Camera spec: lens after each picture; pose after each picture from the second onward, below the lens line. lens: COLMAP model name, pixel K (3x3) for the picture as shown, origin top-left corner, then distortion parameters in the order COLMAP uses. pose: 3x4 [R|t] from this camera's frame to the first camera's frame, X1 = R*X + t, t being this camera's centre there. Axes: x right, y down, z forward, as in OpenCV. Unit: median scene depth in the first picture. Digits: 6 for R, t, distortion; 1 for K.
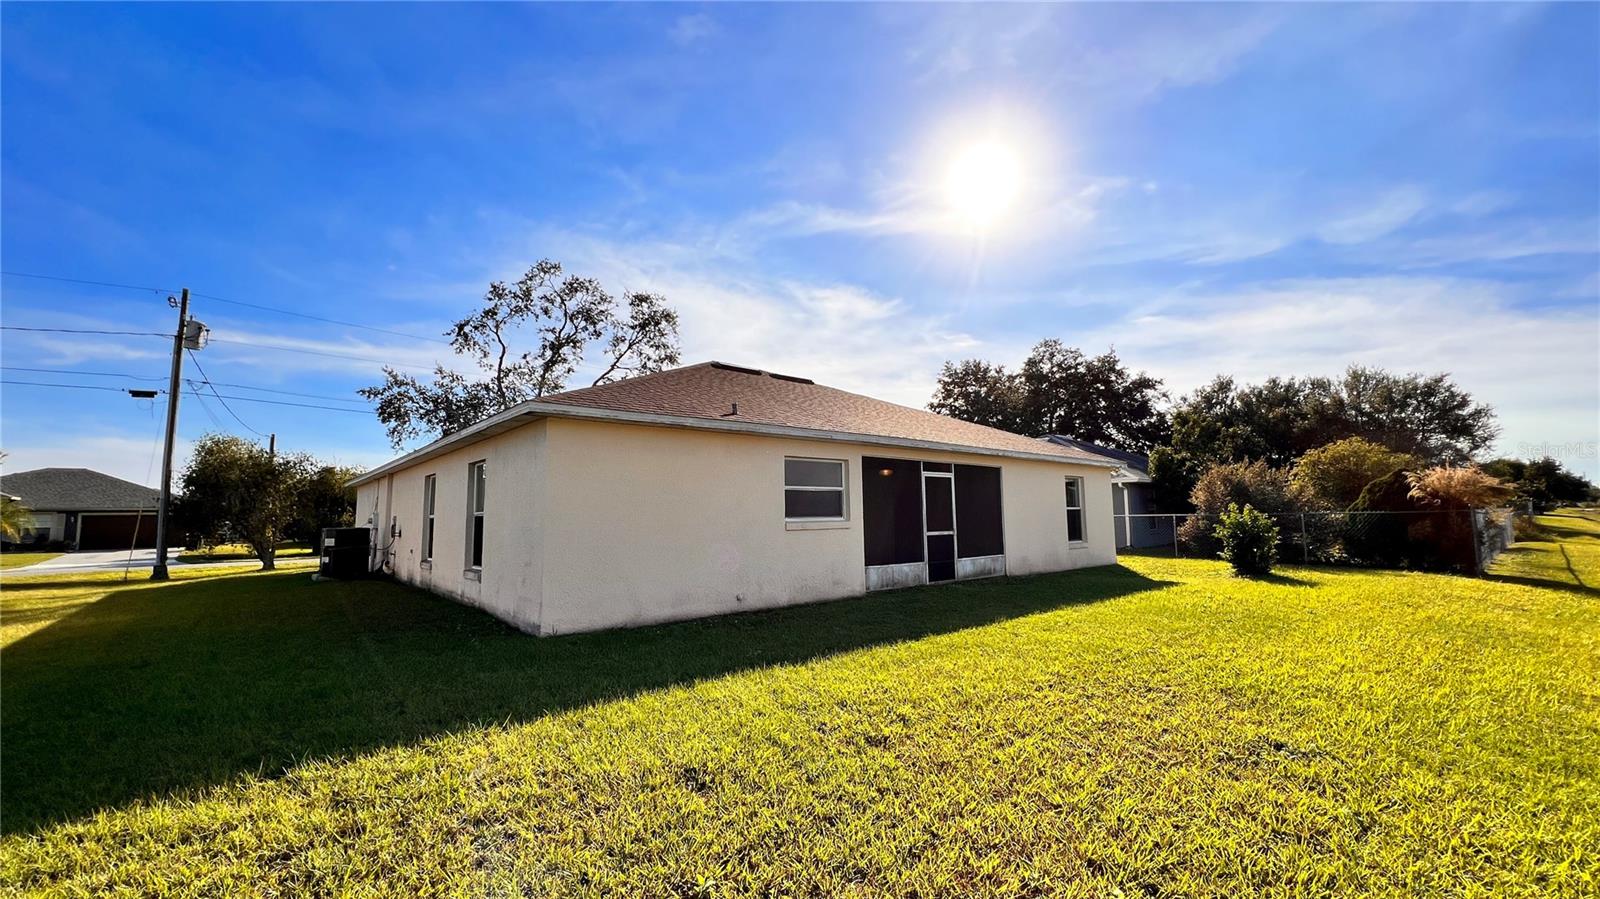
lens RADIAL K [[637.8, 0, 801.6], [0, 637.8, 447.6], [0, 0, 1]] dist [0.000769, 0.000379]
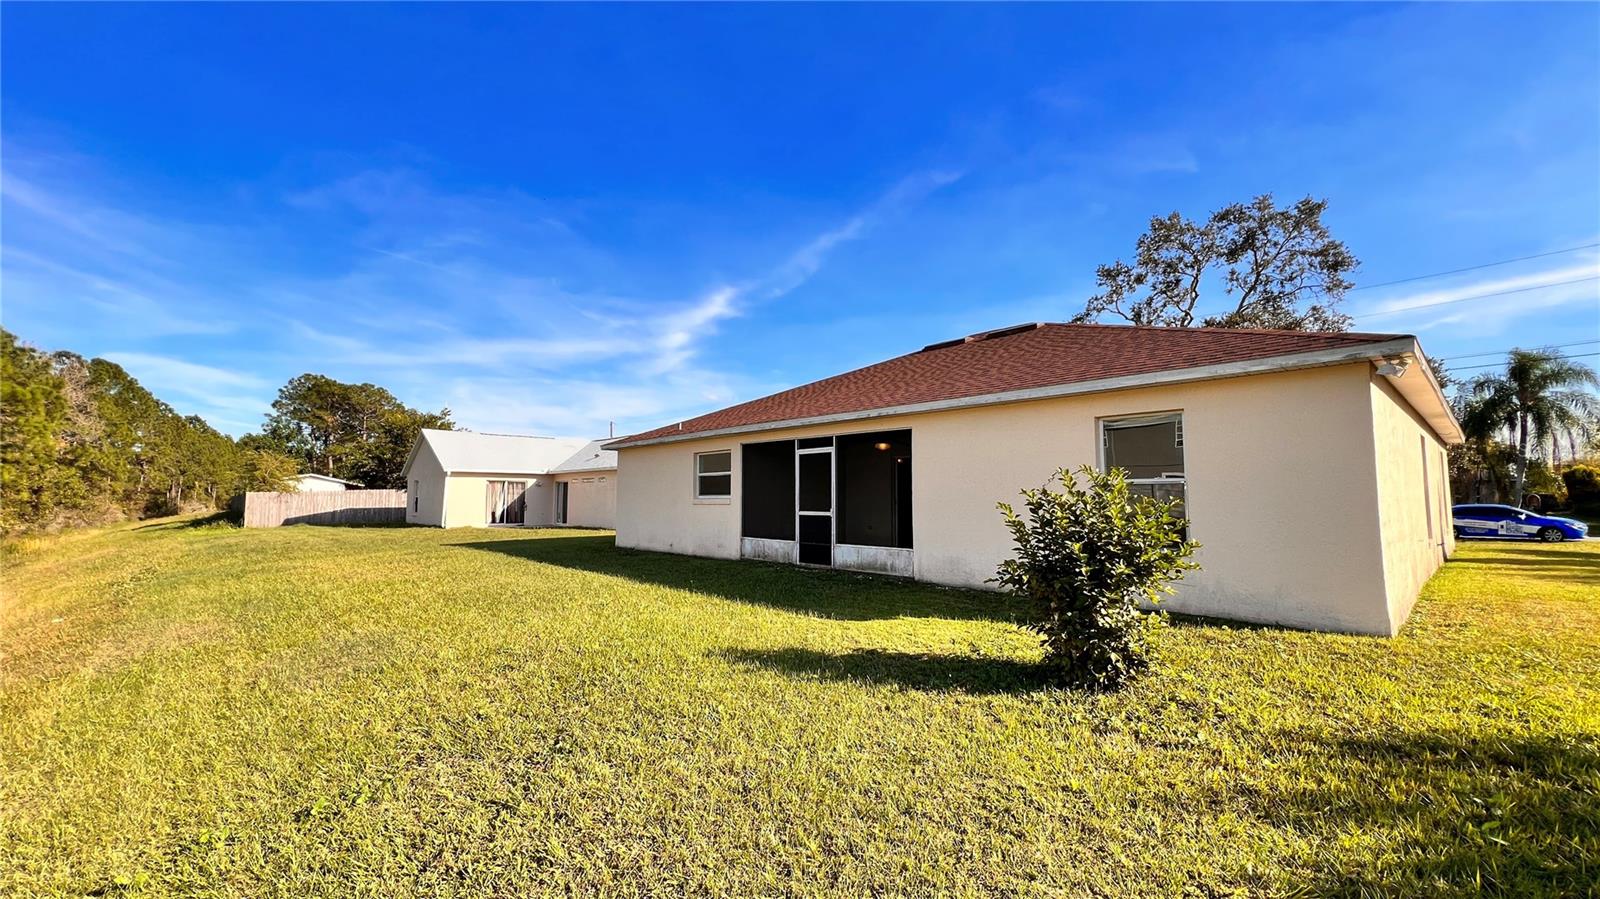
lens RADIAL K [[637.8, 0, 801.7], [0, 637.8, 449.3], [0, 0, 1]] dist [0.000769, 0.000379]
pose [[0.041513, -0.061665, -0.997233, 1.179702], [0.110058, 0.992302, -0.056779, 0.093885], [0.993058, -0.107396, 0.047980, 0.968435]]
